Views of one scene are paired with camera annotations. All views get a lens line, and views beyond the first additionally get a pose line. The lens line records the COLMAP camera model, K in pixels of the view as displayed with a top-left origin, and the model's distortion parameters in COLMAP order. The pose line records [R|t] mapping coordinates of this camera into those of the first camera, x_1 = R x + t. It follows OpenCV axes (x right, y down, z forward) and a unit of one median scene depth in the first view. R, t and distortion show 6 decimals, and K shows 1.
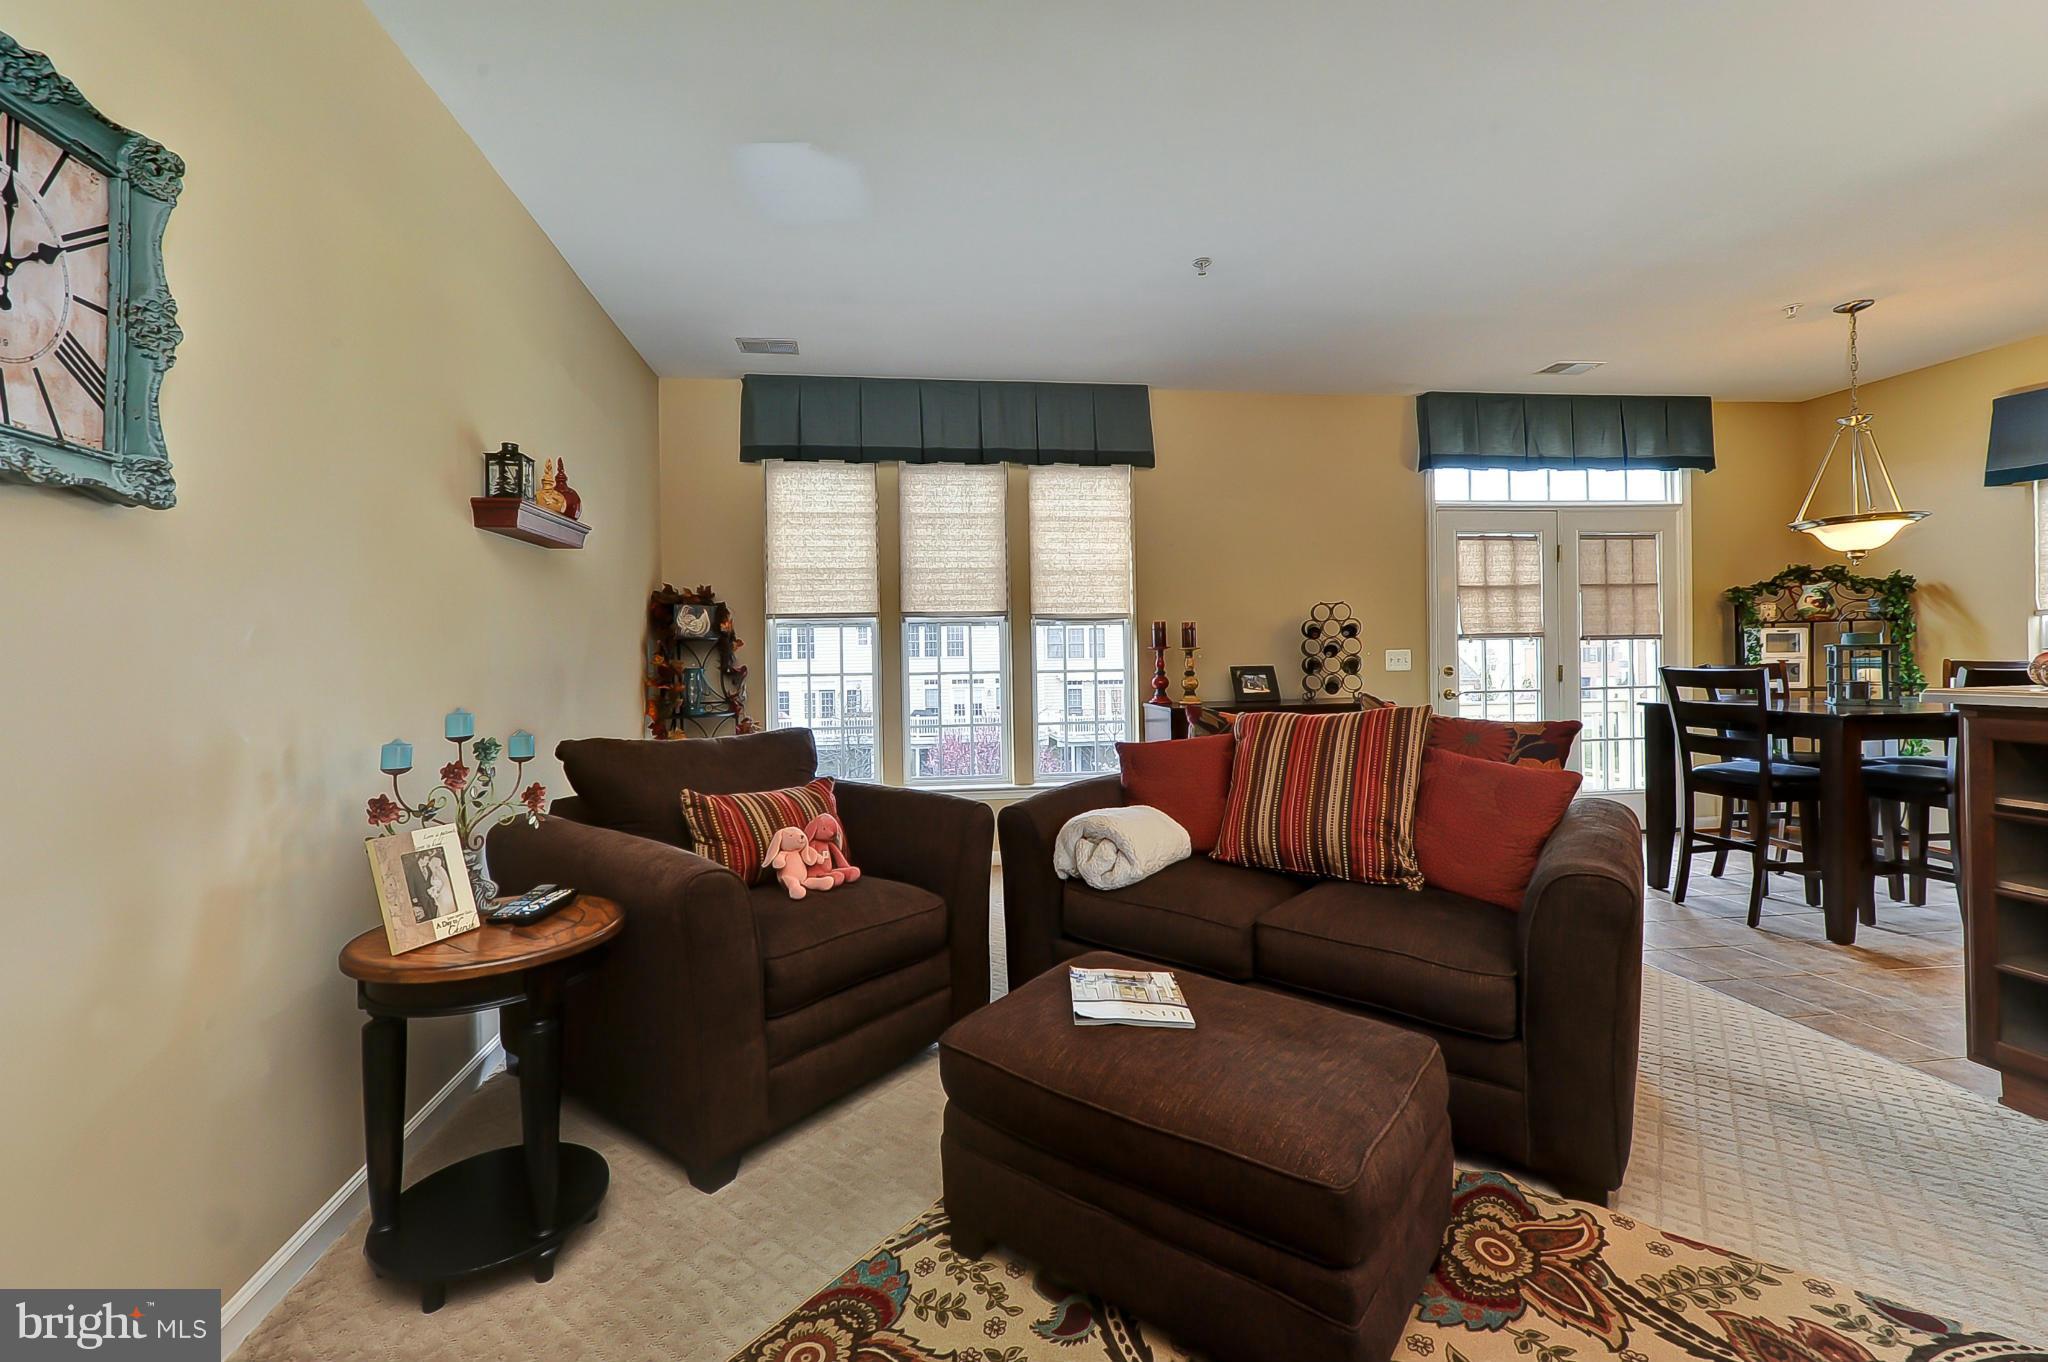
lens RADIAL K [[854.6, 0, 985.4], [0, 854.6, 654.3], [0, 0, 1]] dist [0.009075, -0.000822]
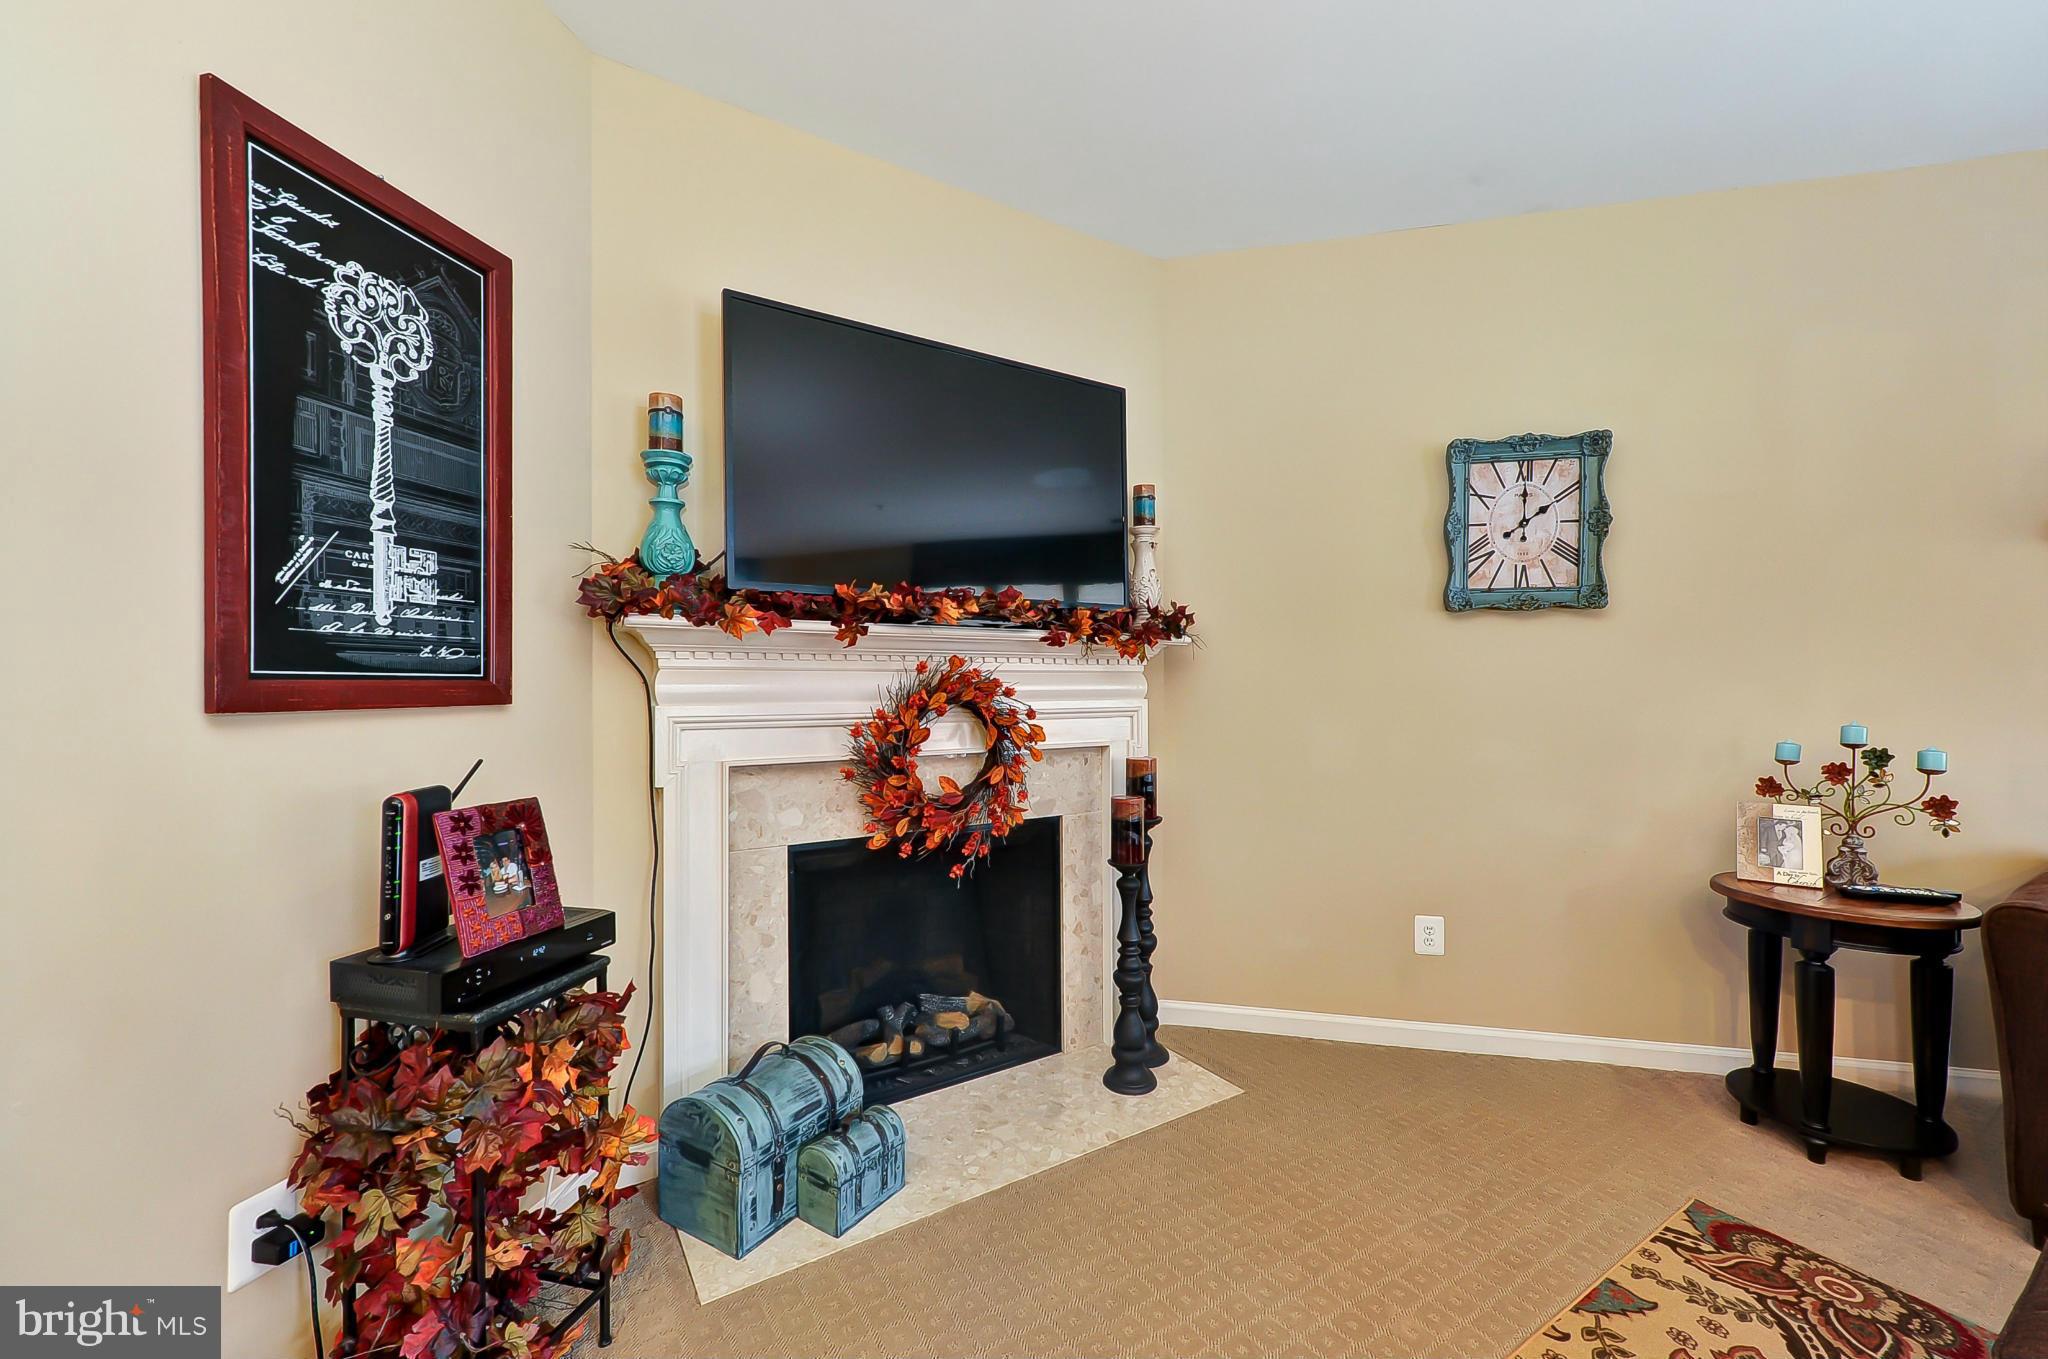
lens RADIAL K [[811.2, 0, 1021.5], [0, 811.2, 691.7], [0, 0, 1]] dist [0.003411, -0.000046]
pose [[-0.349289, 0.021378, -0.936771, 0.358575], [0.010206, 0.999767, 0.019011, -0.006104], [0.936960, -0.002920, -0.349426, 0.106217]]
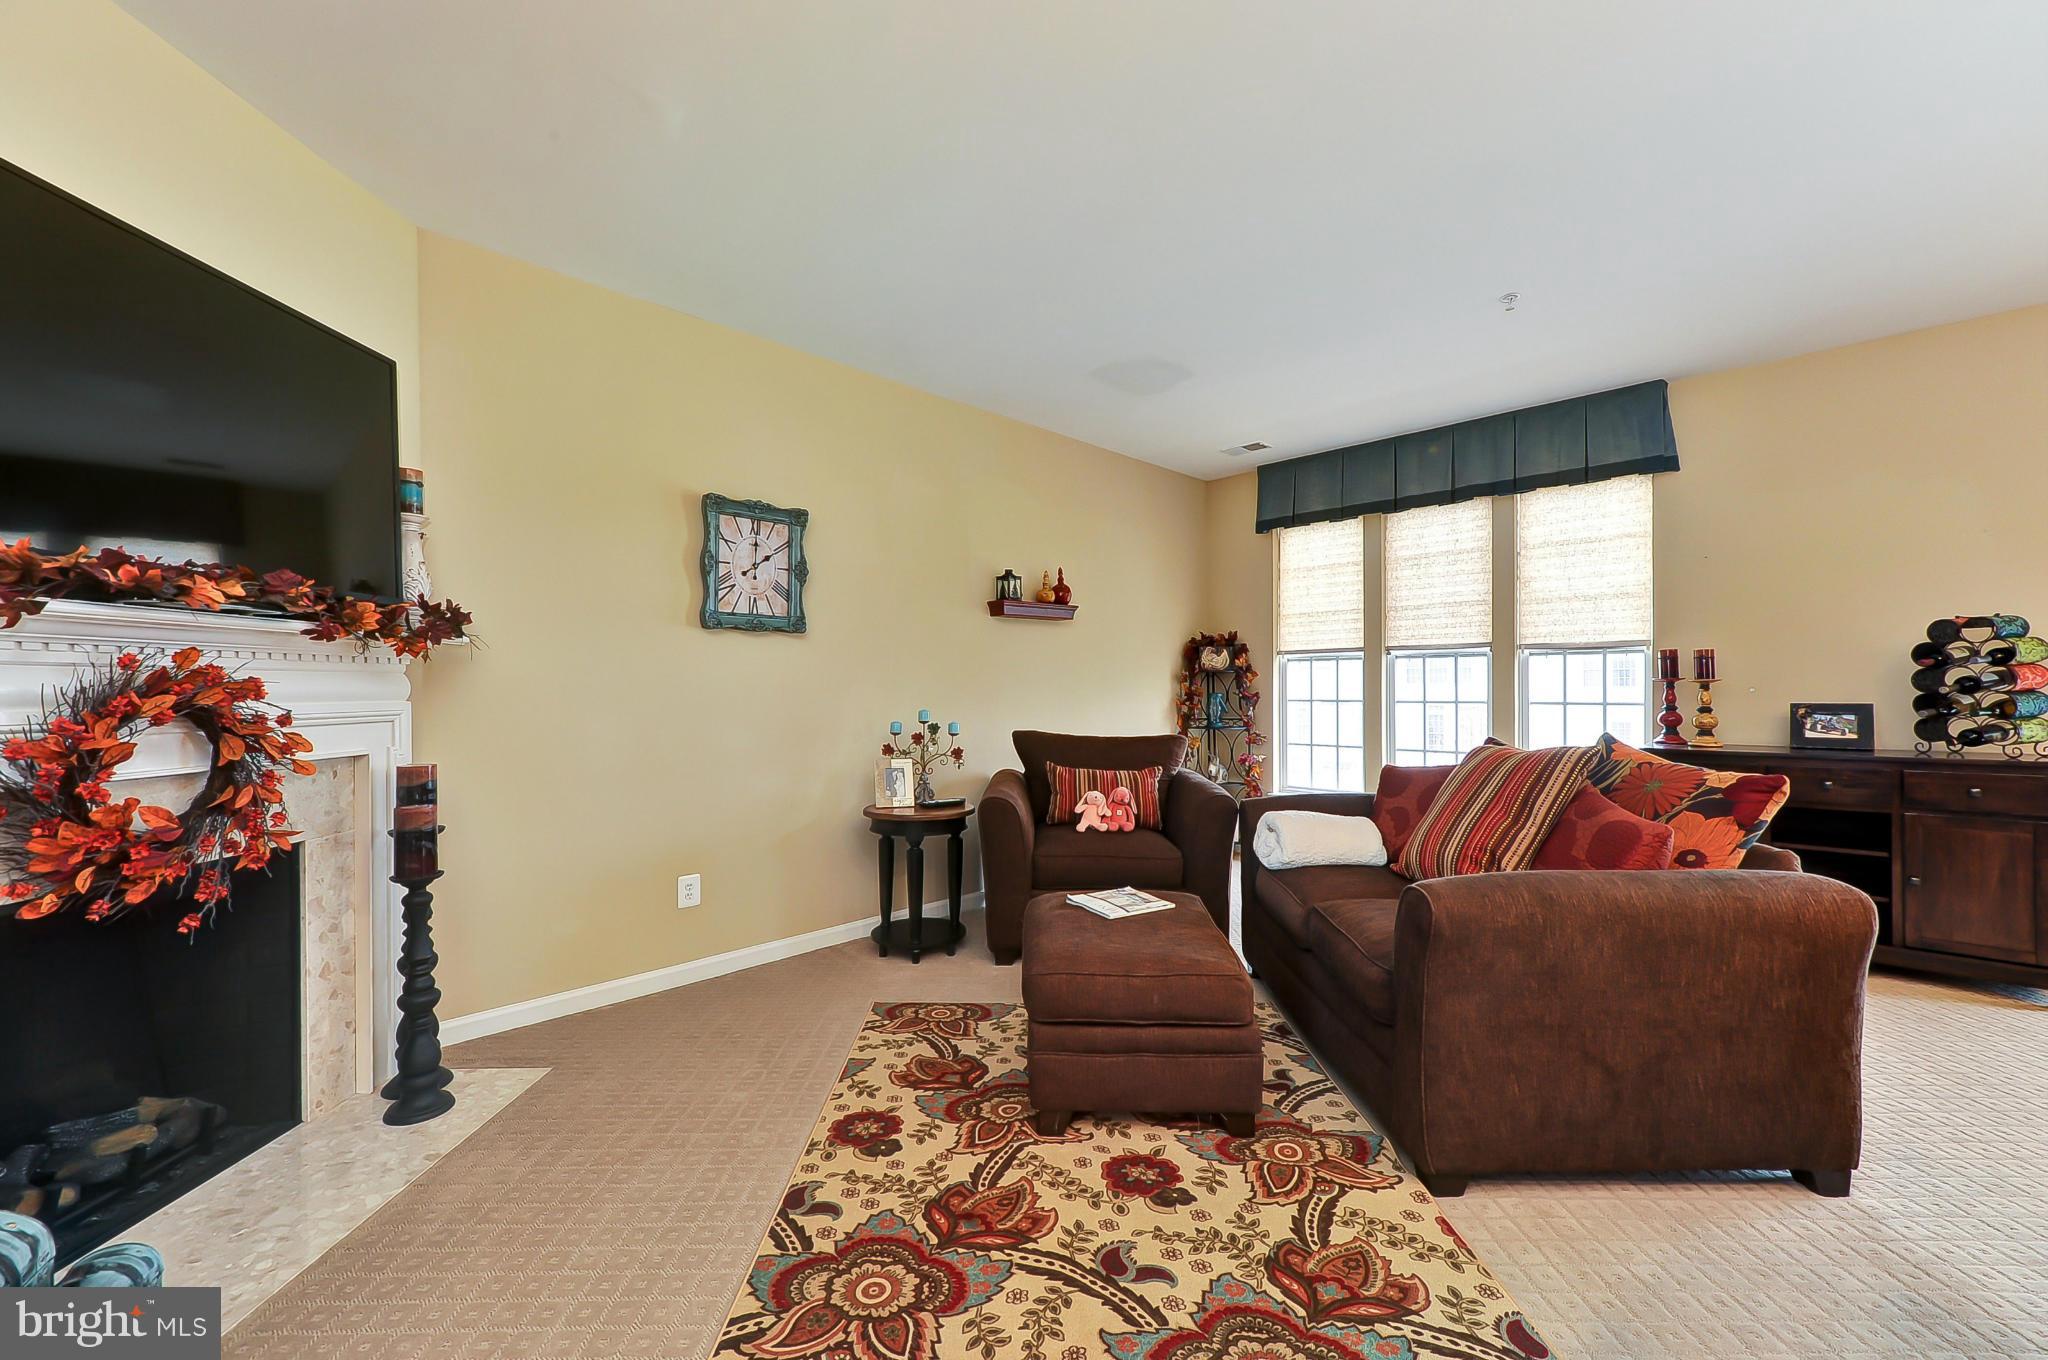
lens RADIAL K [[811.9, 0, 1037.4], [0, 811.9, 688.6], [0, 0, 1]] dist [0.004372, -0.000324]
pose [[0.616700, 0.014206, -0.787070, 0.459045], [-0.004711, 0.999886, 0.014356, -0.006979], [0.787185, -0.005146, 0.616696, -0.017237]]
